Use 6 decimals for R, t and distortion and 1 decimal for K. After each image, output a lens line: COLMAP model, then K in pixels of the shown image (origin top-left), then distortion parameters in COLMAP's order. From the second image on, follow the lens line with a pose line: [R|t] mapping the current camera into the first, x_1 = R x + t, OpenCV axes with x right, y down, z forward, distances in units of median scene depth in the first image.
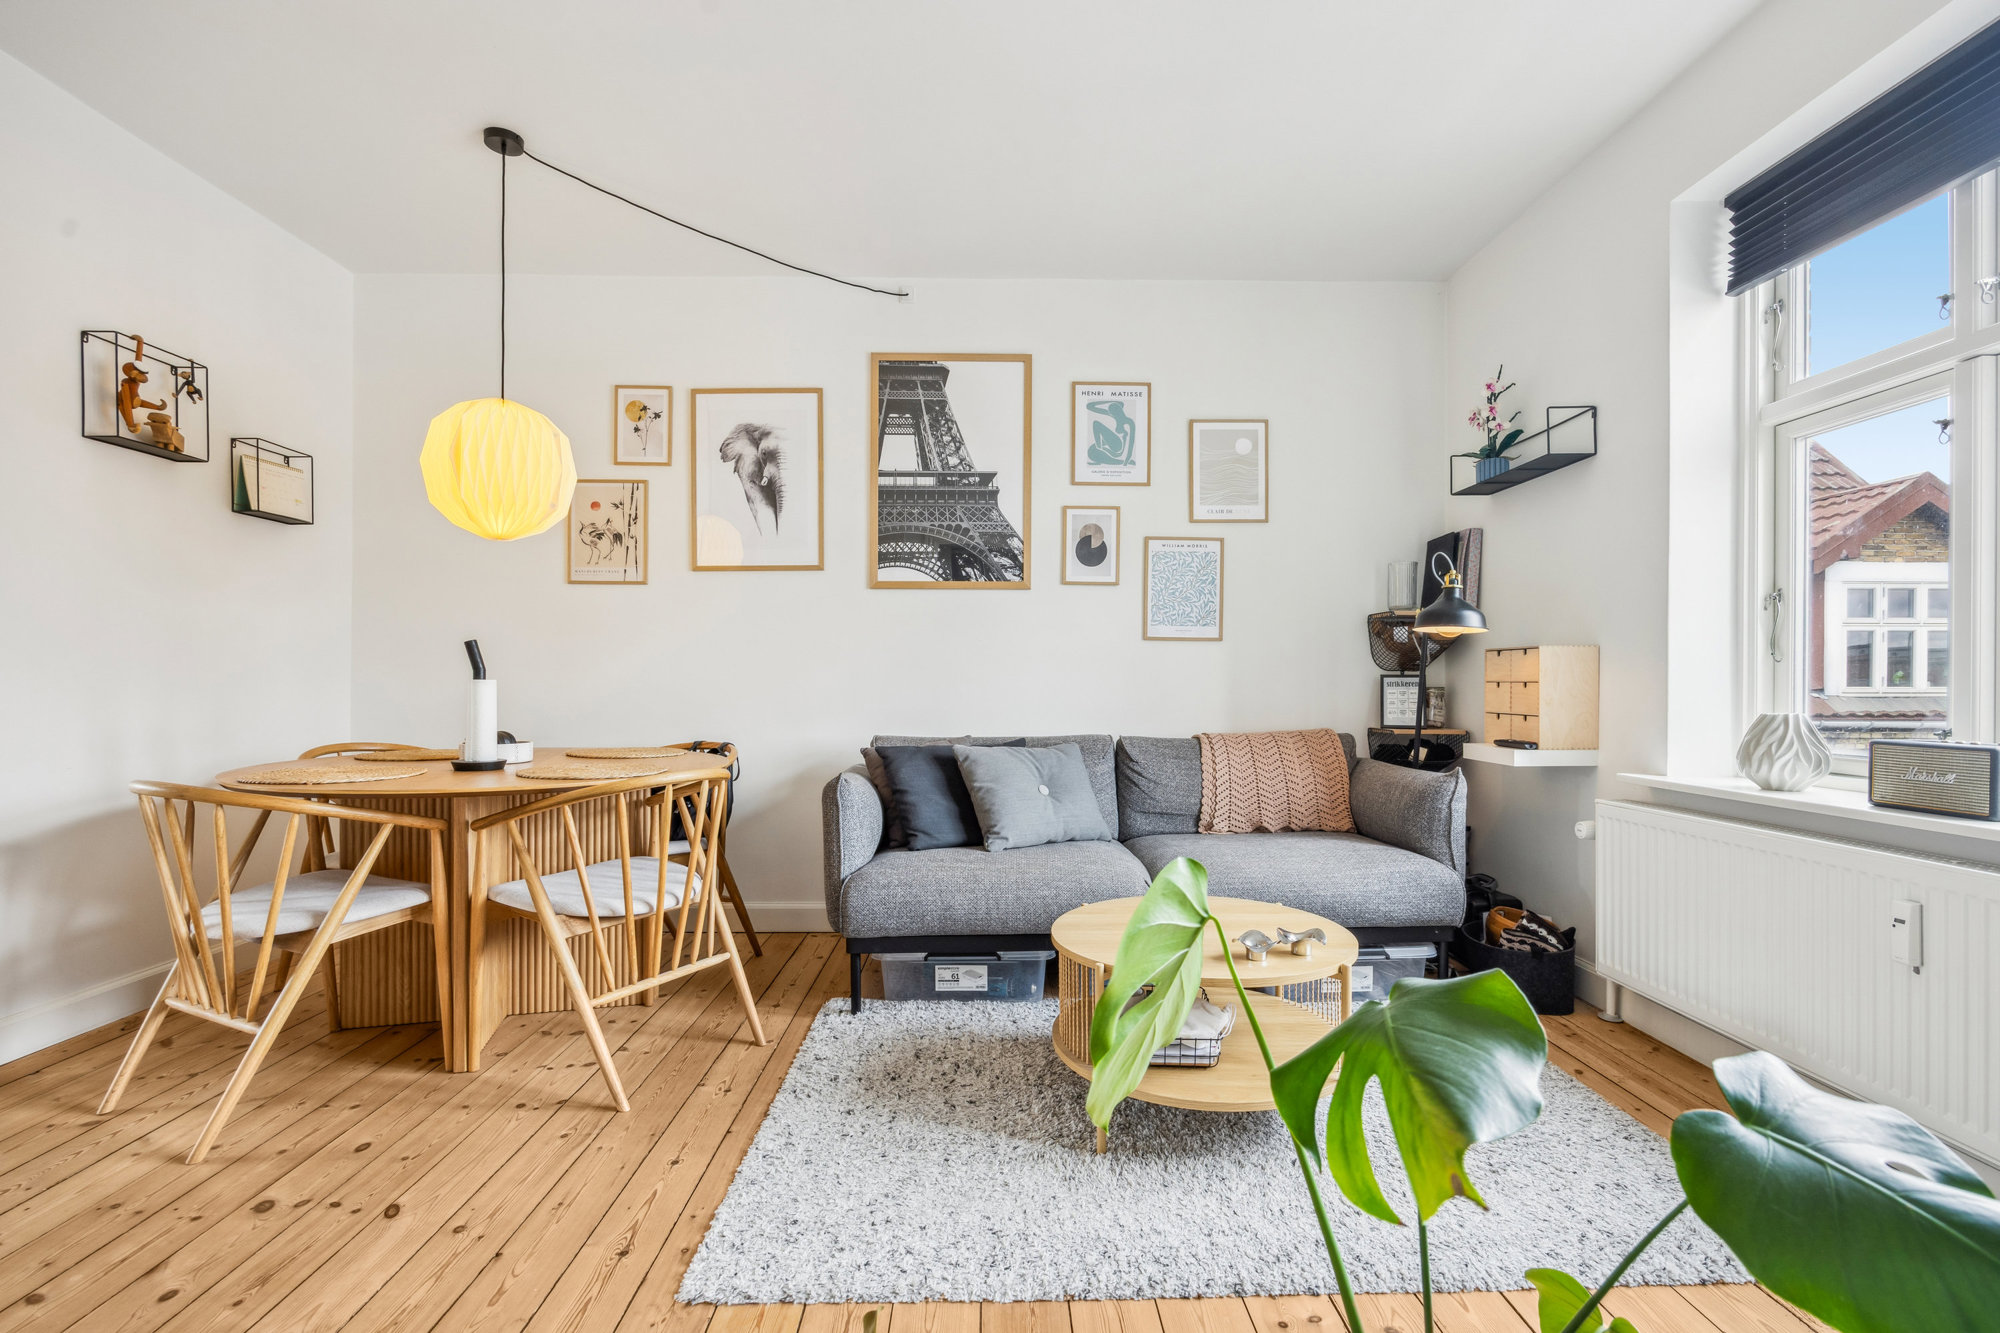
lens RADIAL K [[885.0, 0, 999.0], [0, 885.0, 692.2], [0, 0, 1]] dist [-0.012208, 0.000314]
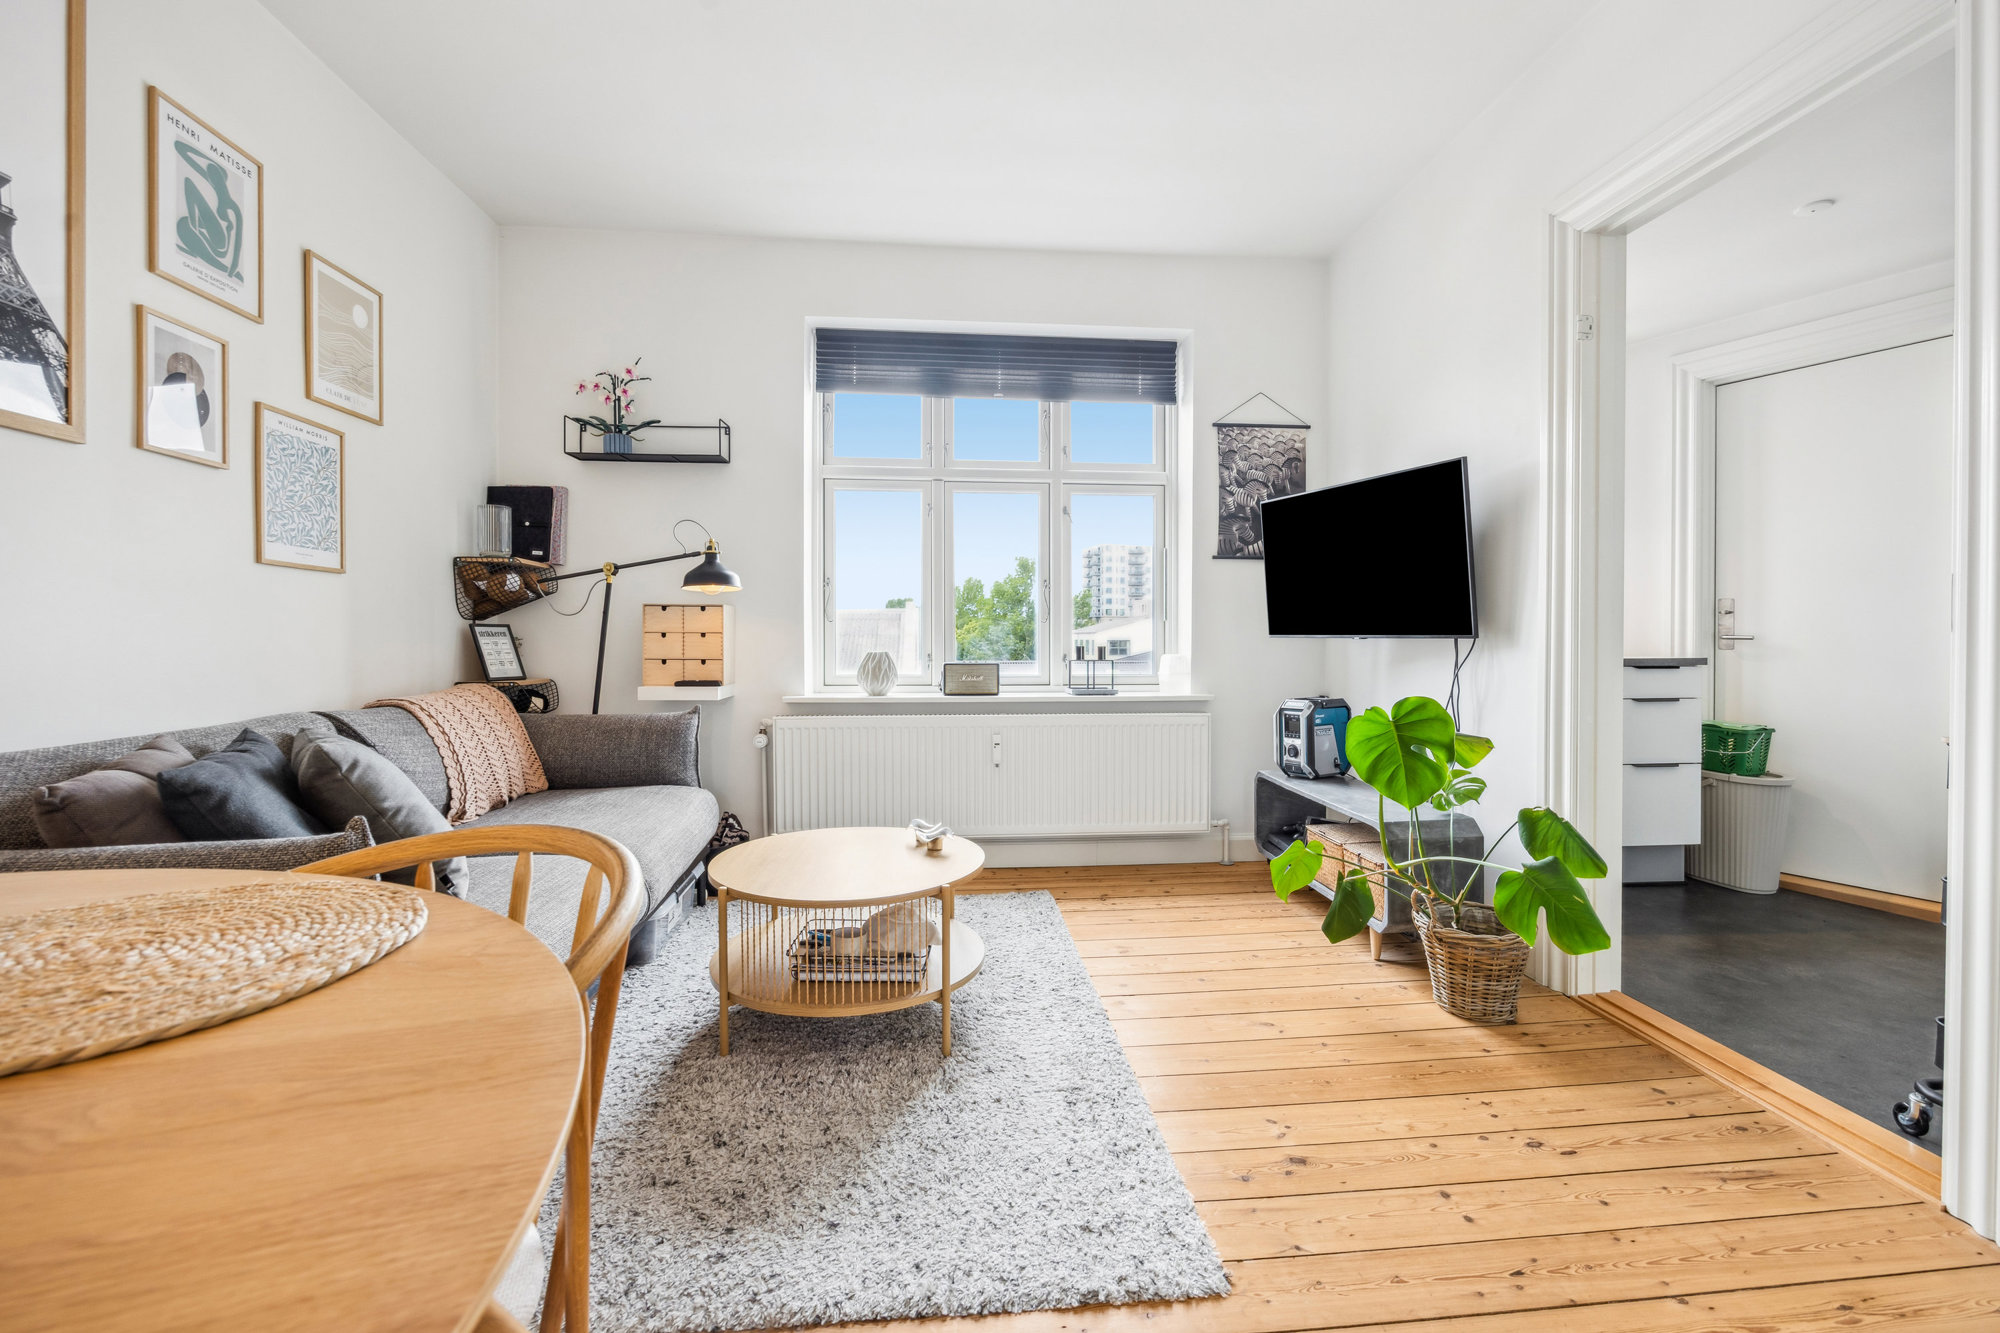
lens RADIAL K [[858.6, 0, 1002.1], [0, 858.6, 646.0], [0, 0, 1]] dist [-0.014742, -0.000090]
pose [[-0.080923, -0.009539, 0.996675, -0.490125], [0.006100, 0.999931, 0.010066, -0.002124], [-0.996702, 0.006894, -0.080859, 0.515439]]
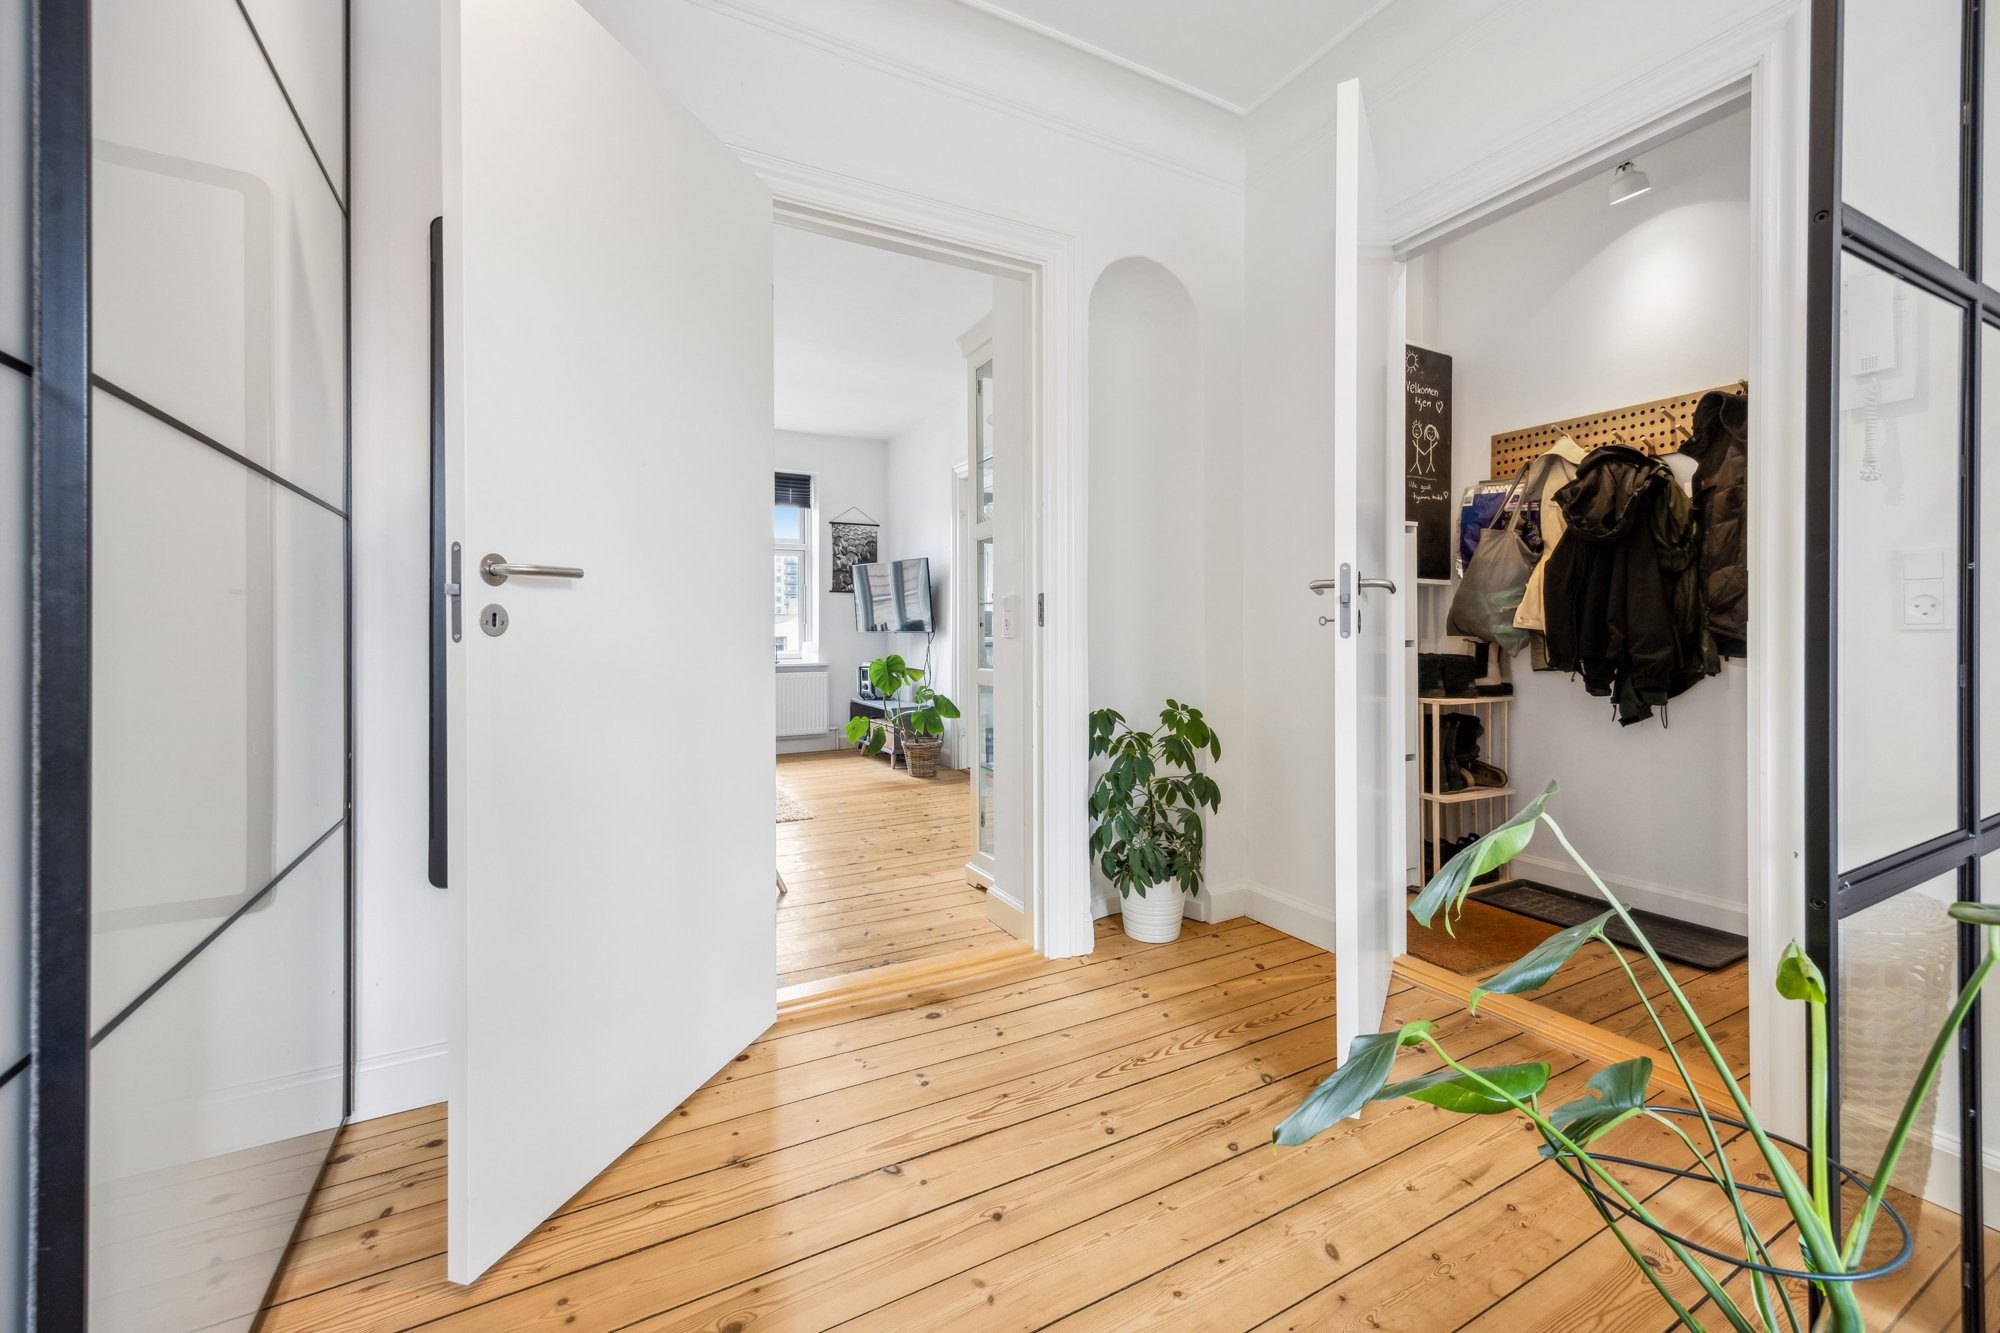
lens RADIAL K [[819.9, 0, 1003.5], [0, 819.9, 640.8], [0, 0, 1]] dist [0.003953, 0.000374]
pose [[-0.468820, -0.007712, 0.883260, -1.329721], [0.008030, 0.999883, 0.012992, -0.003817], [-0.883257, 0.013184, -0.468703, 0.710176]]
